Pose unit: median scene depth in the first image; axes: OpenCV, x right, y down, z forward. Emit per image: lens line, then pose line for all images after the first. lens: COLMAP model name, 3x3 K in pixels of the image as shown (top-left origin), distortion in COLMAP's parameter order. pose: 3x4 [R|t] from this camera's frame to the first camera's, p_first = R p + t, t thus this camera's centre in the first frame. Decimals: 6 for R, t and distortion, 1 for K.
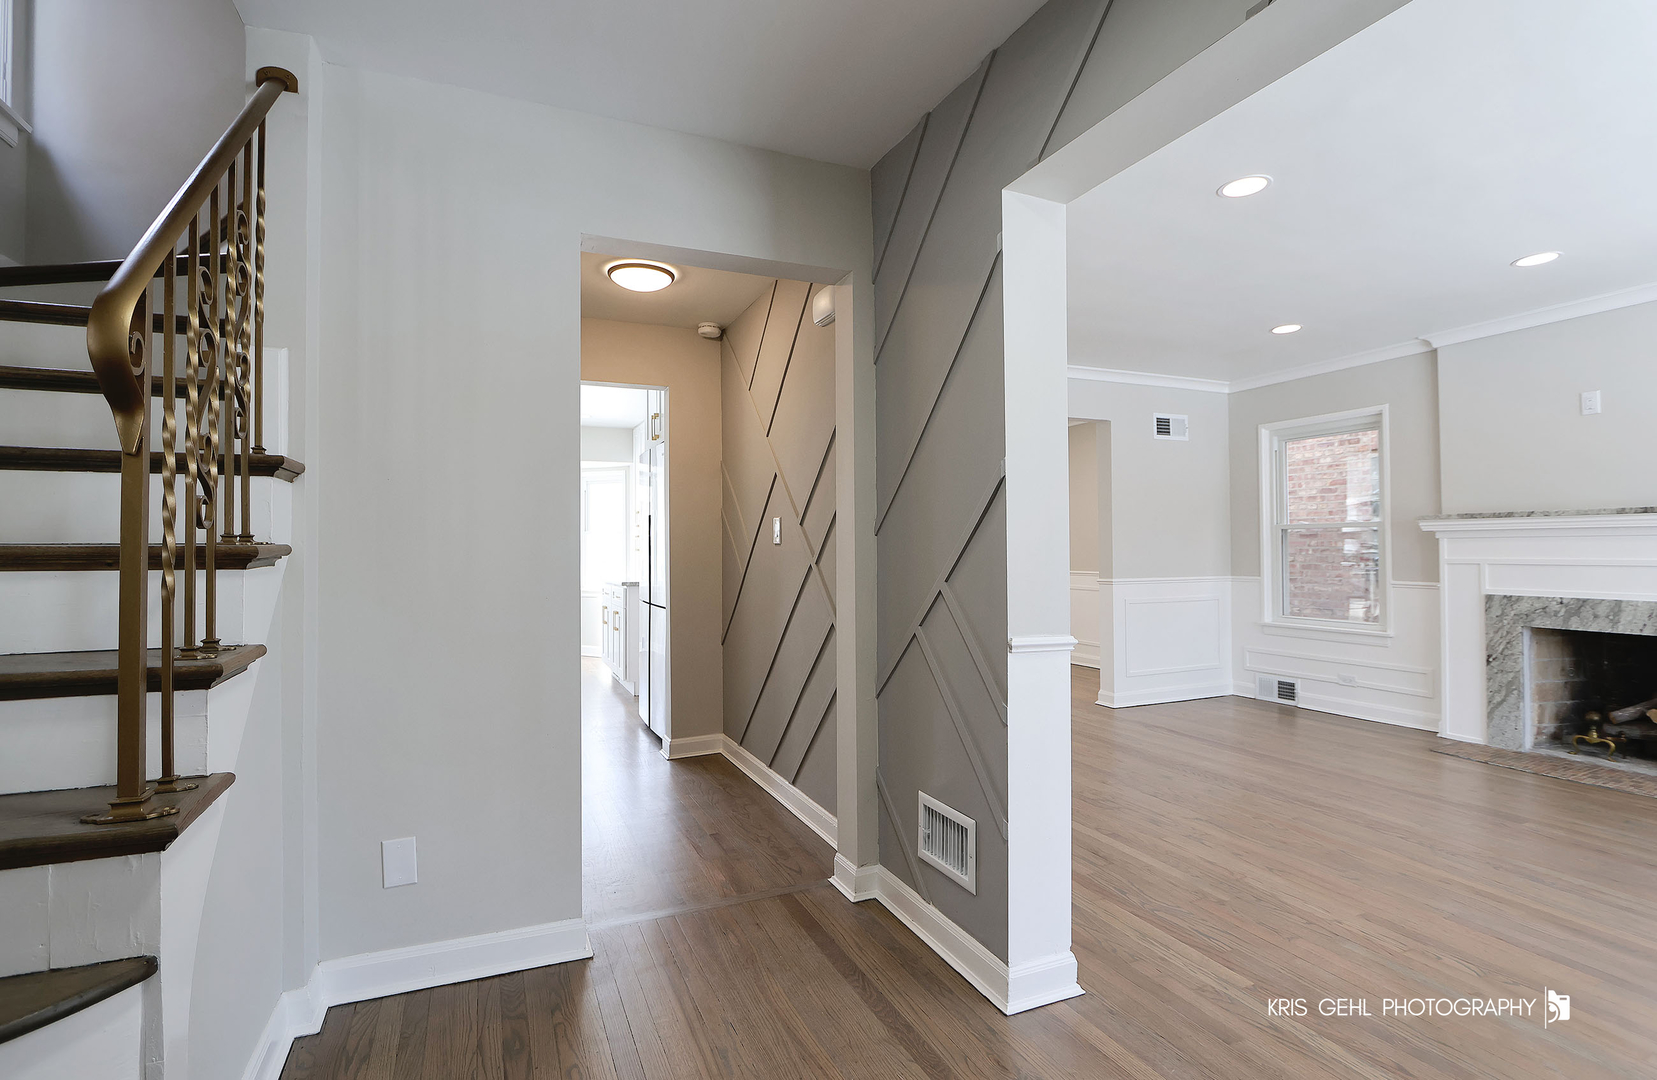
lens RADIAL K [[789.8, 0, 794.1], [0, 789.8, 538.7], [0, 0, 1]] dist [-0.018429, 0.001832]
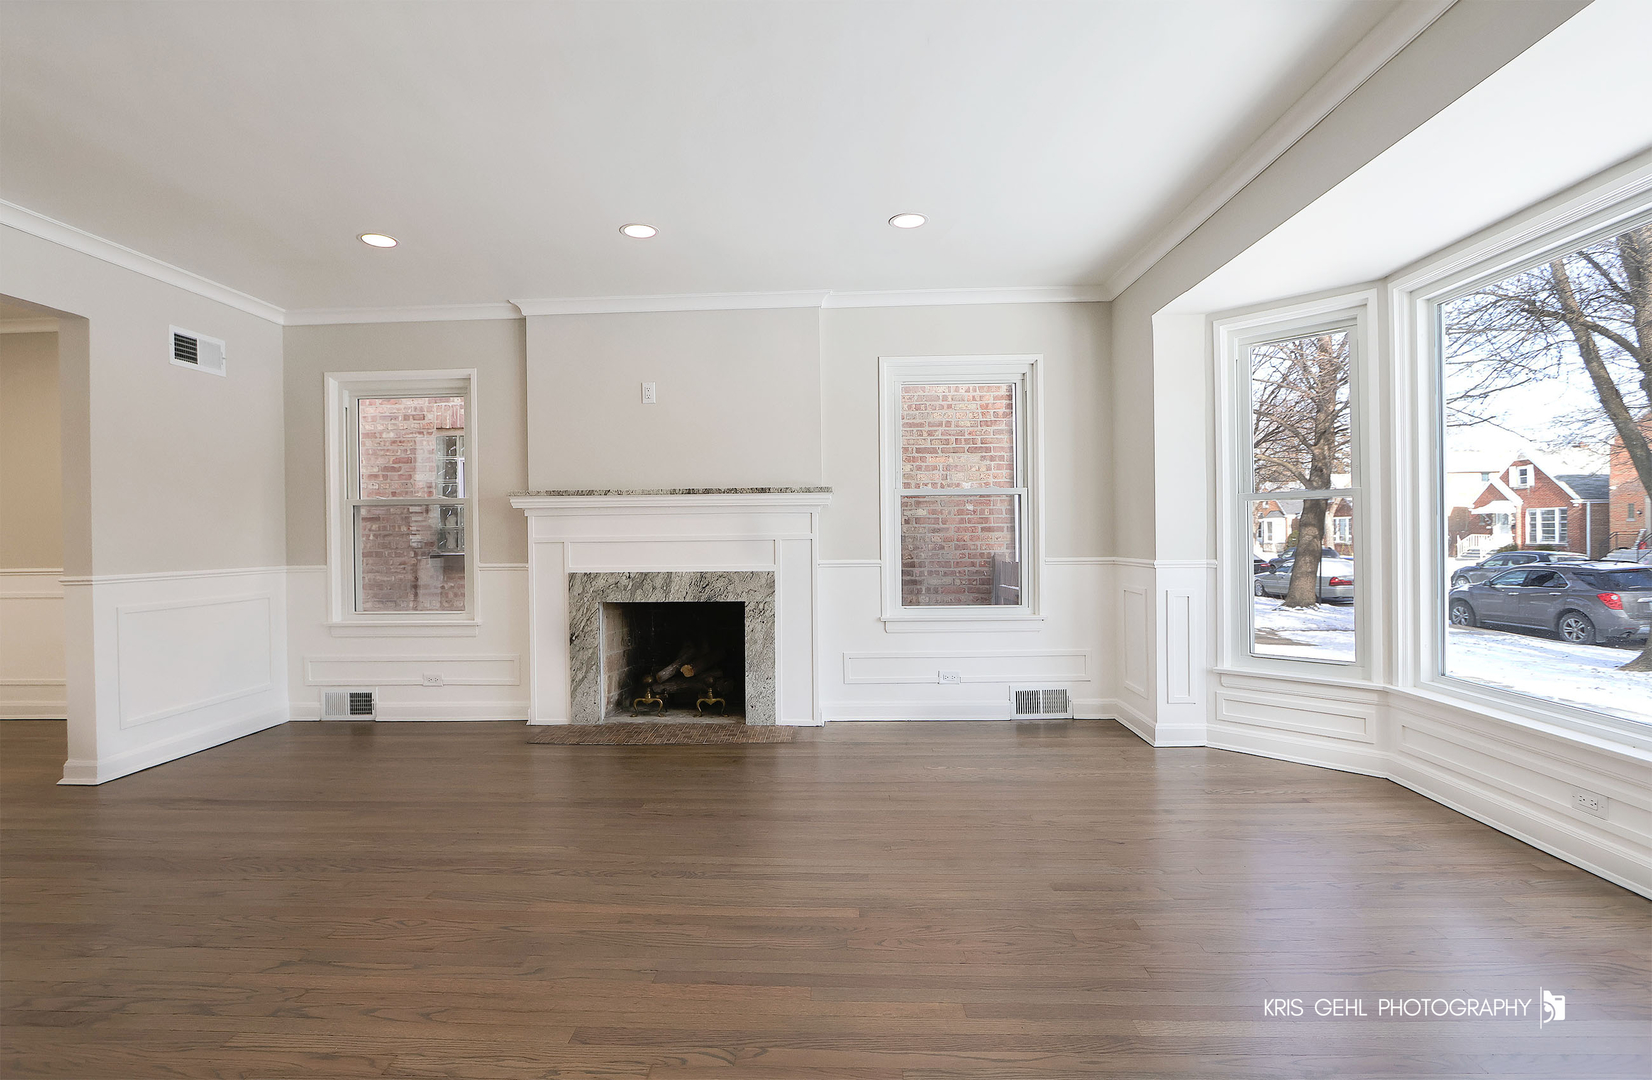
lens RADIAL K [[787.4, 0, 831.3], [0, 787.4, 538.2], [0, 0, 1]] dist [-0.018429, 0.001832]
pose [[0.405740, -0.001429, 0.913987, 0.110739], [-0.002808, 0.999992, 0.002810, 0.023838], [-0.913984, -0.003706, 0.405733, 0.294218]]
